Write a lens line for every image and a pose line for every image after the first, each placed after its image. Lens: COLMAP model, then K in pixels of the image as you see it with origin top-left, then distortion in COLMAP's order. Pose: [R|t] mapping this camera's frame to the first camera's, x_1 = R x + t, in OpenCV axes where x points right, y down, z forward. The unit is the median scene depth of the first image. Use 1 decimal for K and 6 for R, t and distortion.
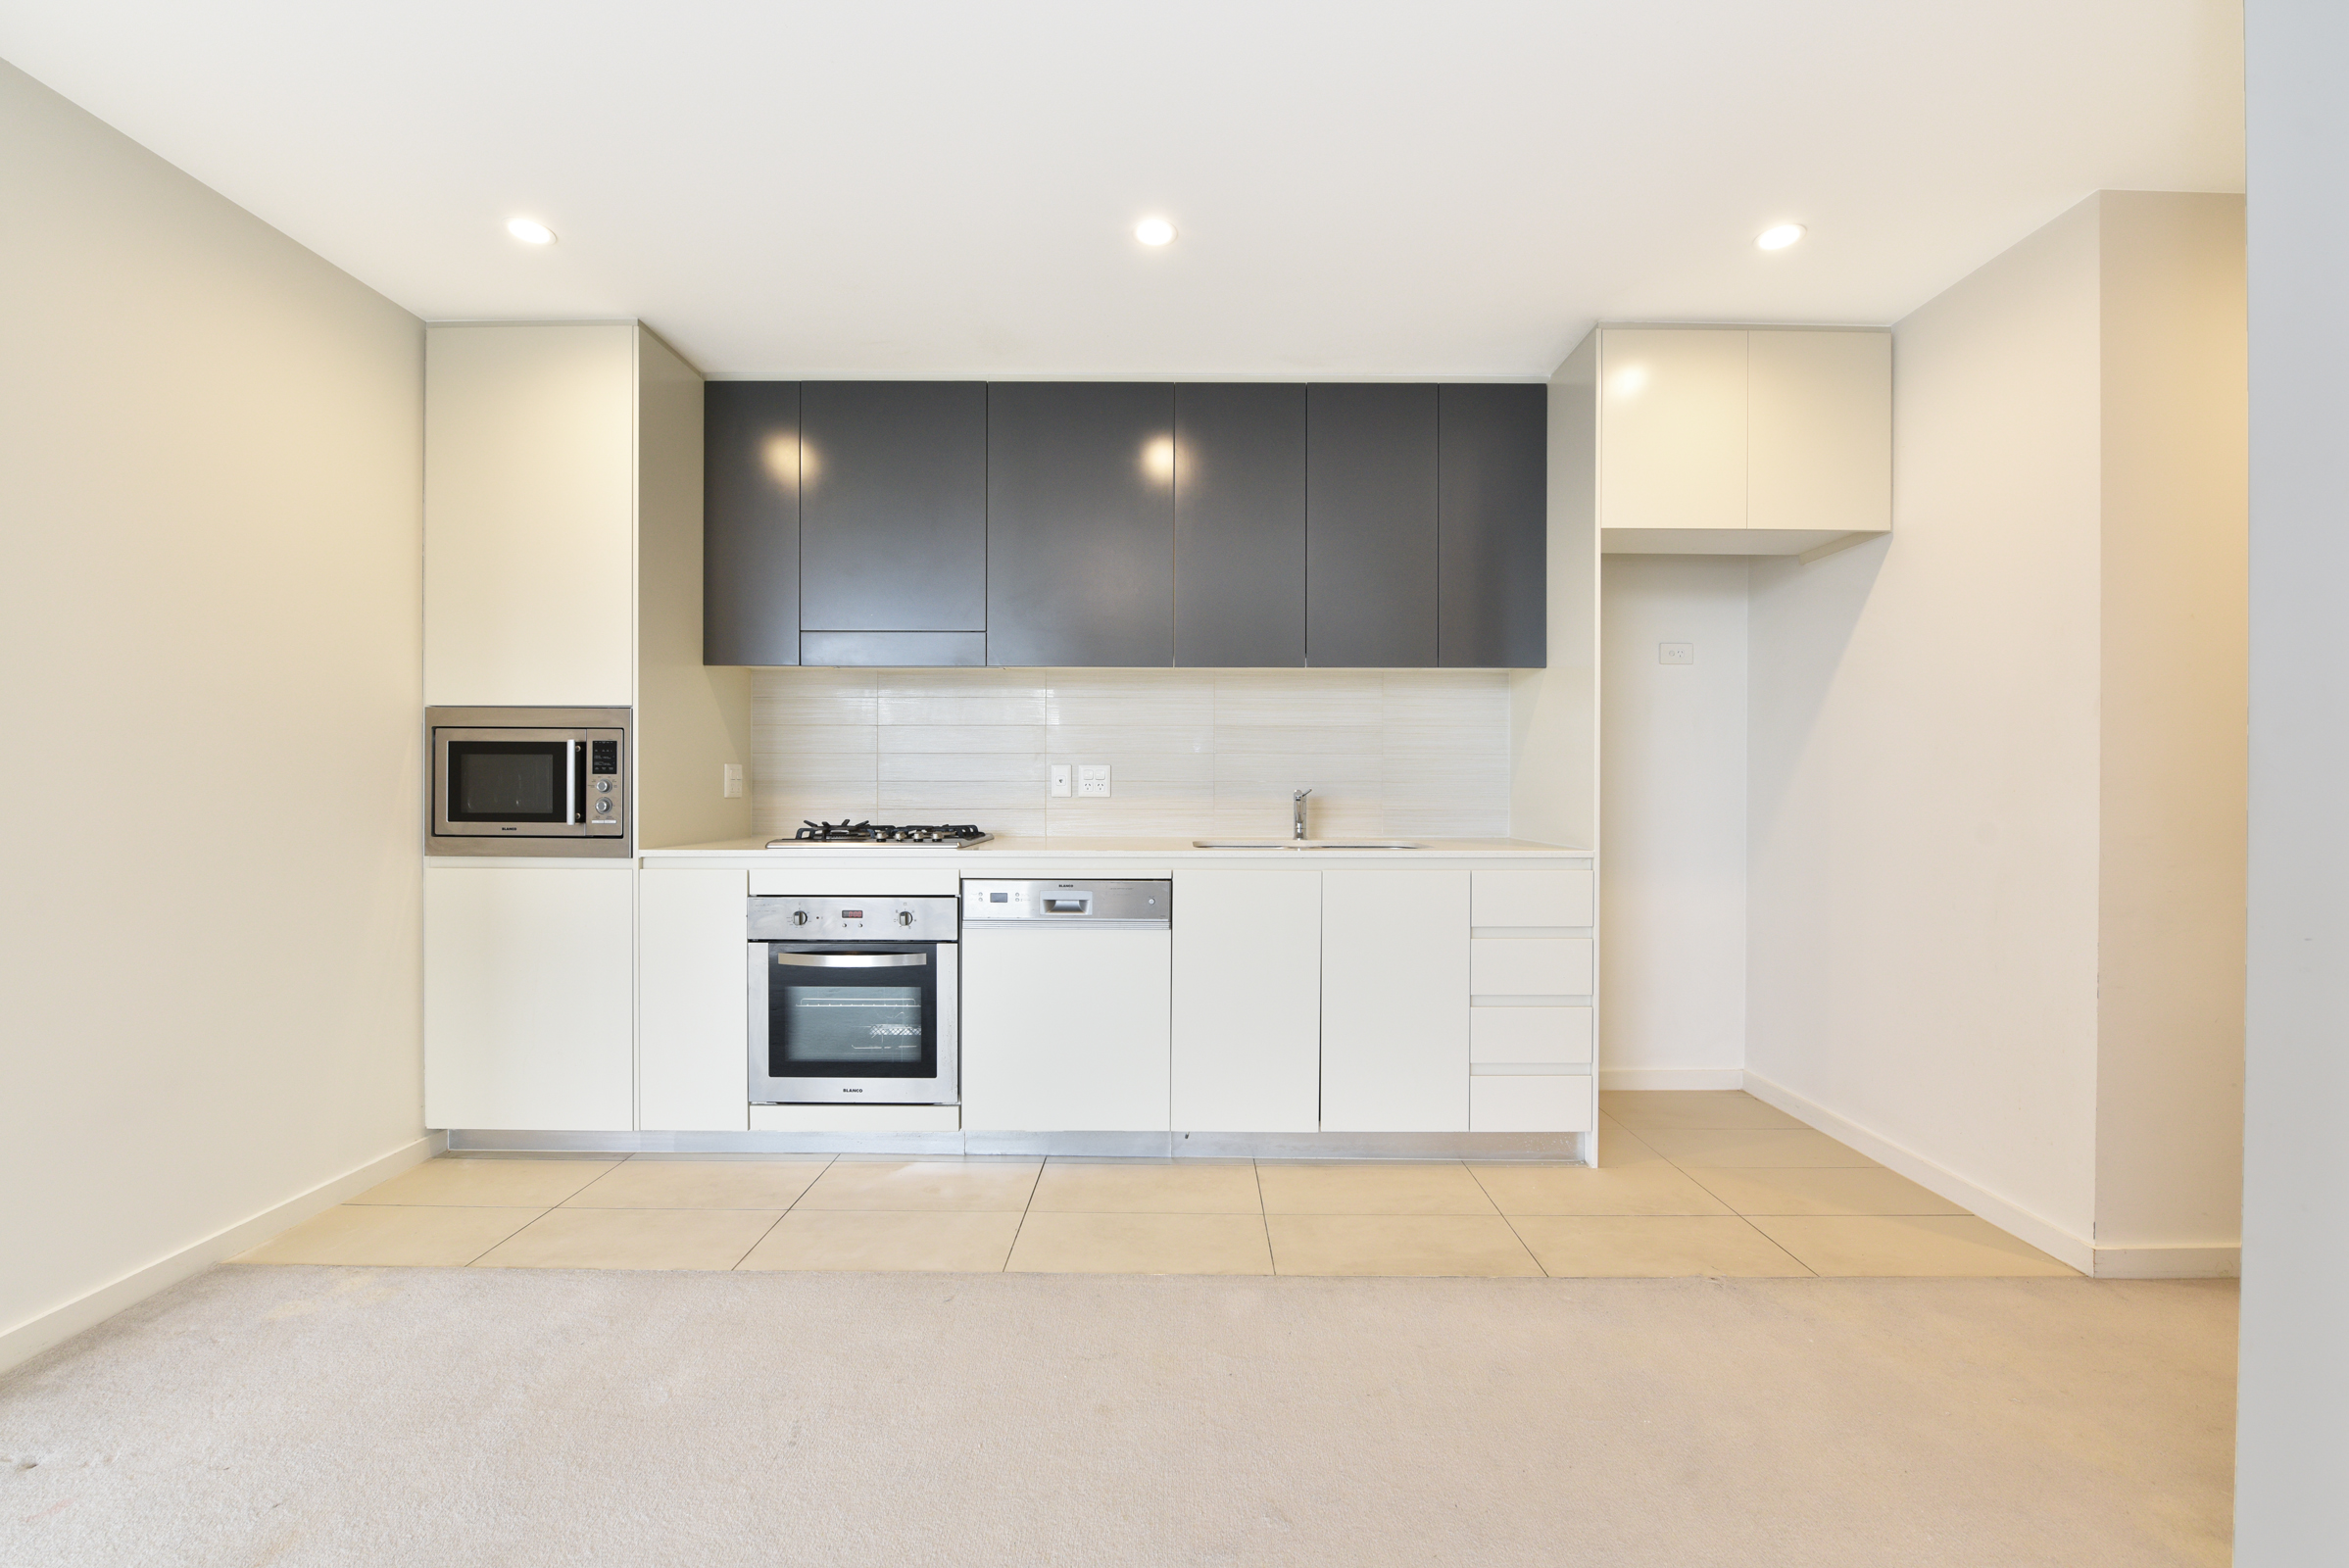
lens RADIAL K [[927.4, 0, 1178.2], [0, 927.4, 793.8], [0, 0, 1]] dist [-0.004060, -0.000255]
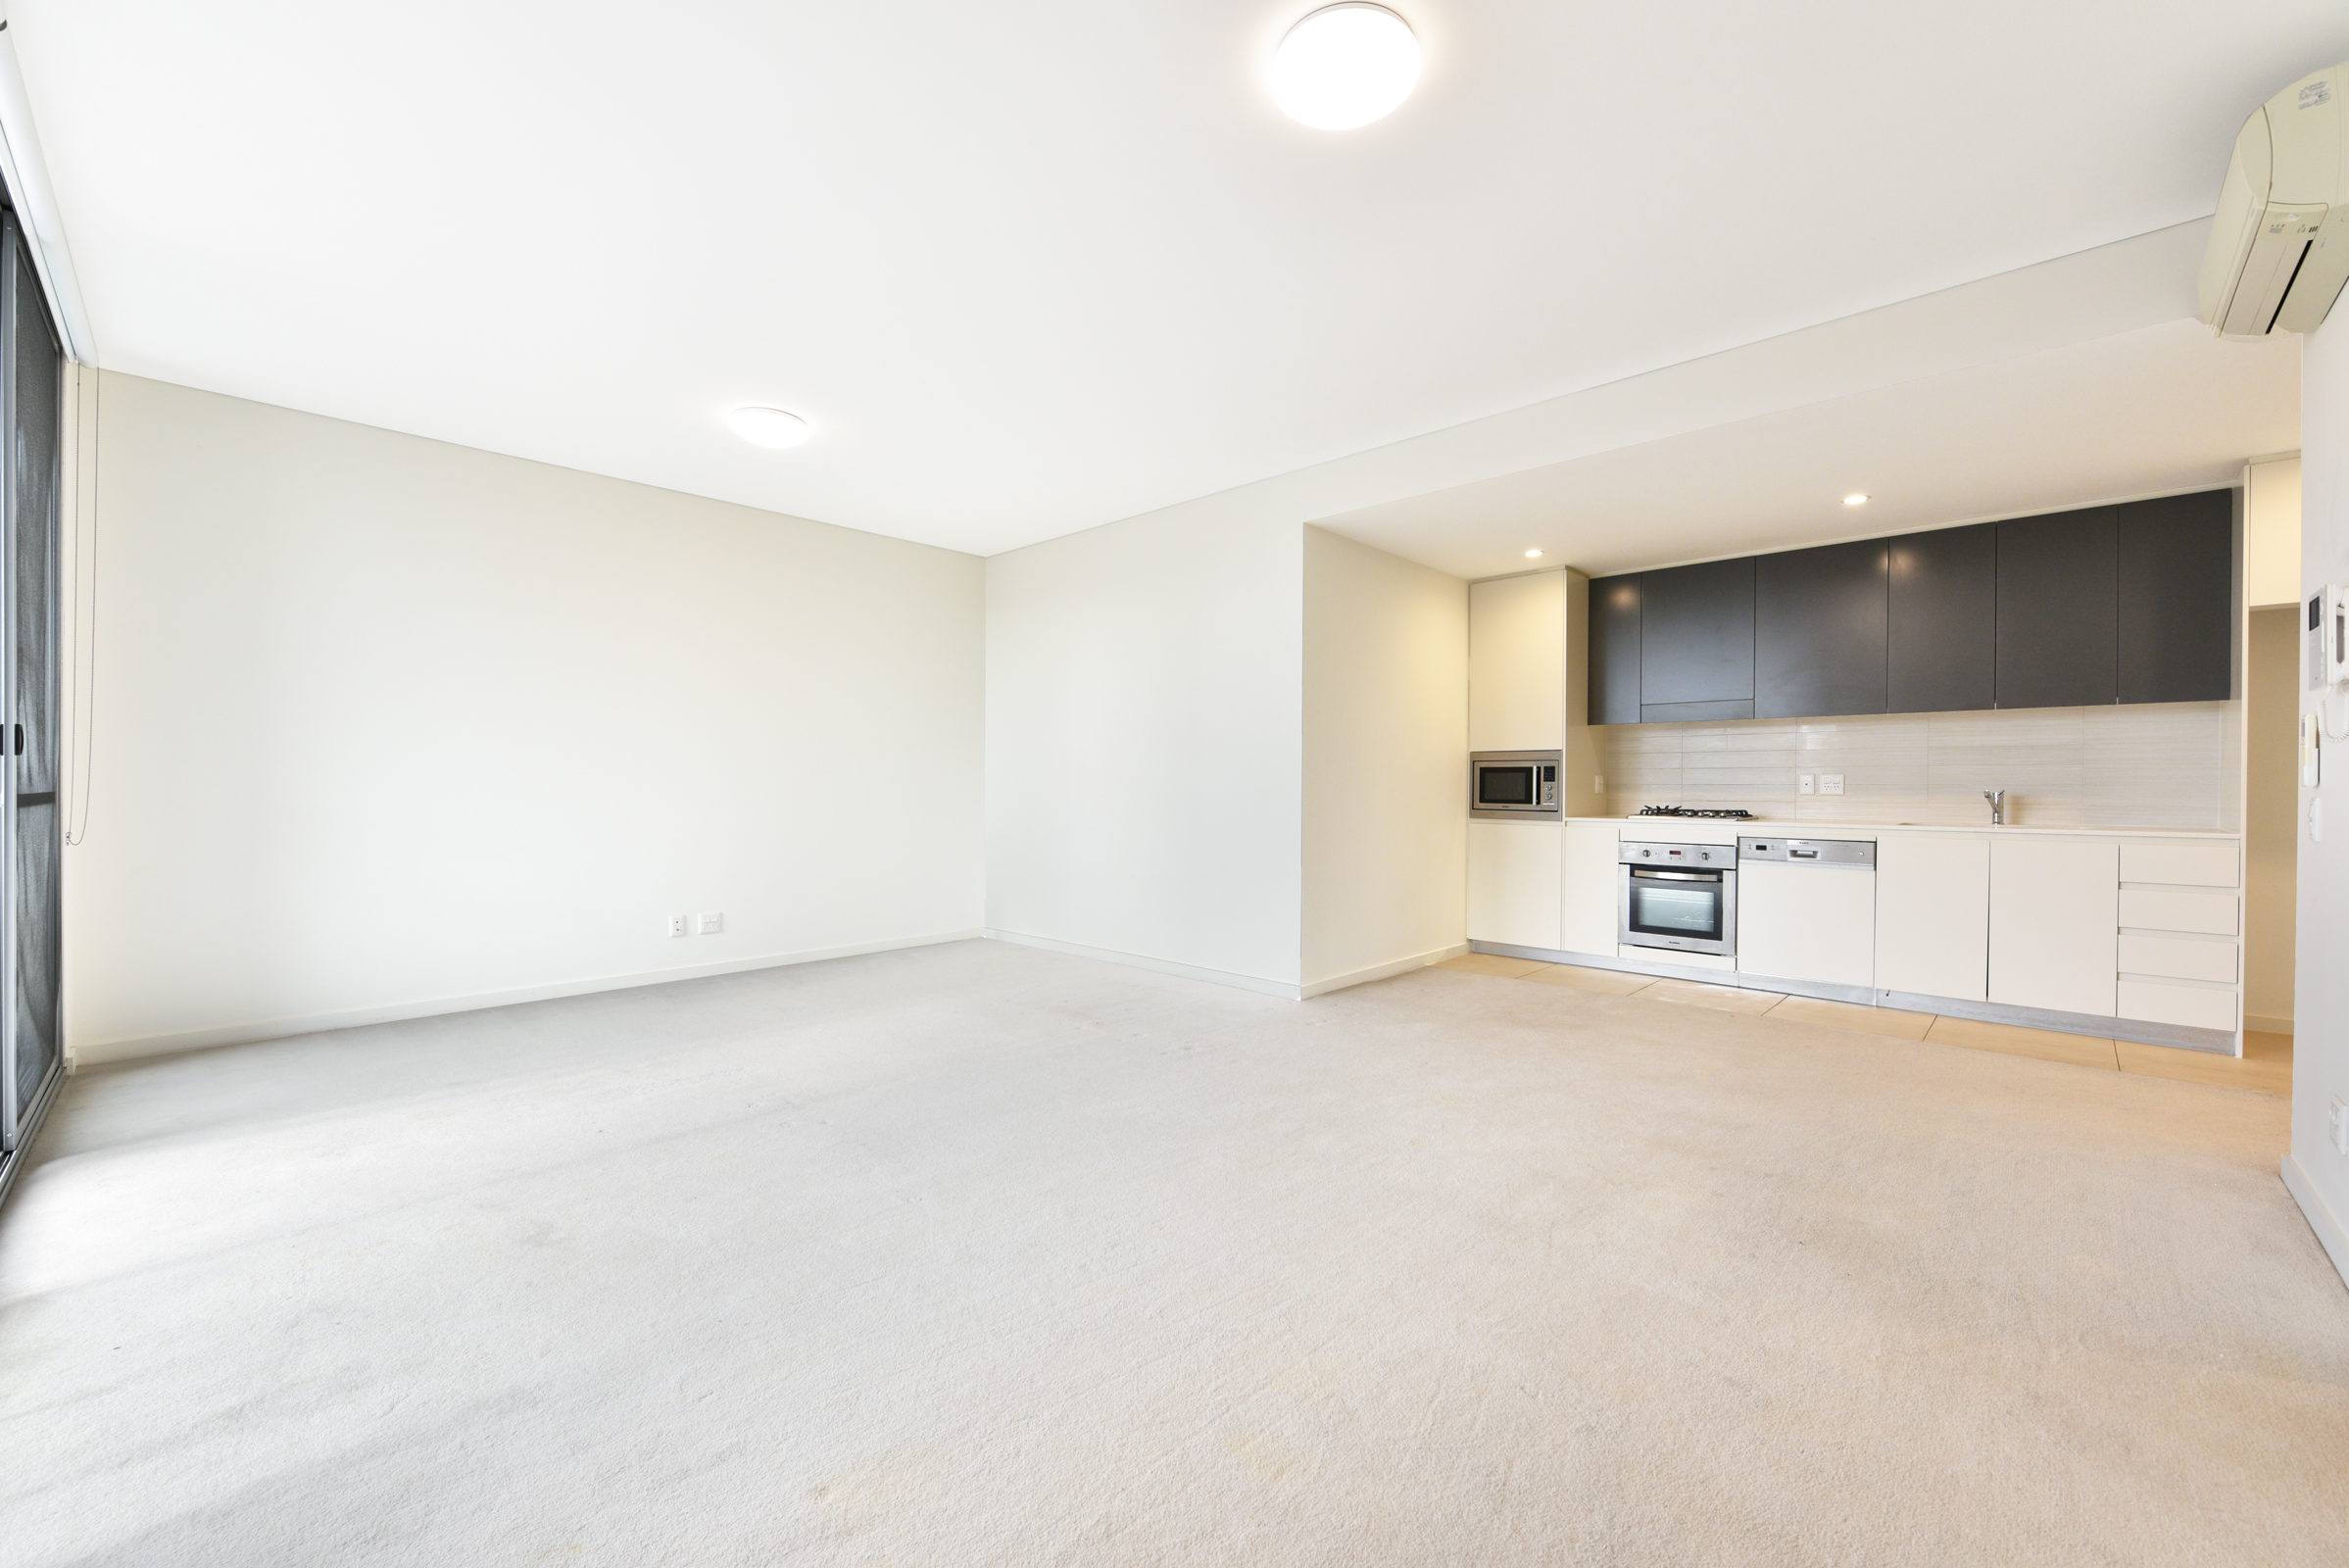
lens RADIAL K [[927.4, 0, 1177.5], [0, 927.4, 795.3], [0, 0, 1]] dist [-0.004060, -0.000255]
pose [[0.725429, 0.007513, -0.688256, 0.231403], [-0.006302, 0.999971, 0.004274, 0.006329], [0.688268, 0.001237, 0.725455, -1.139465]]
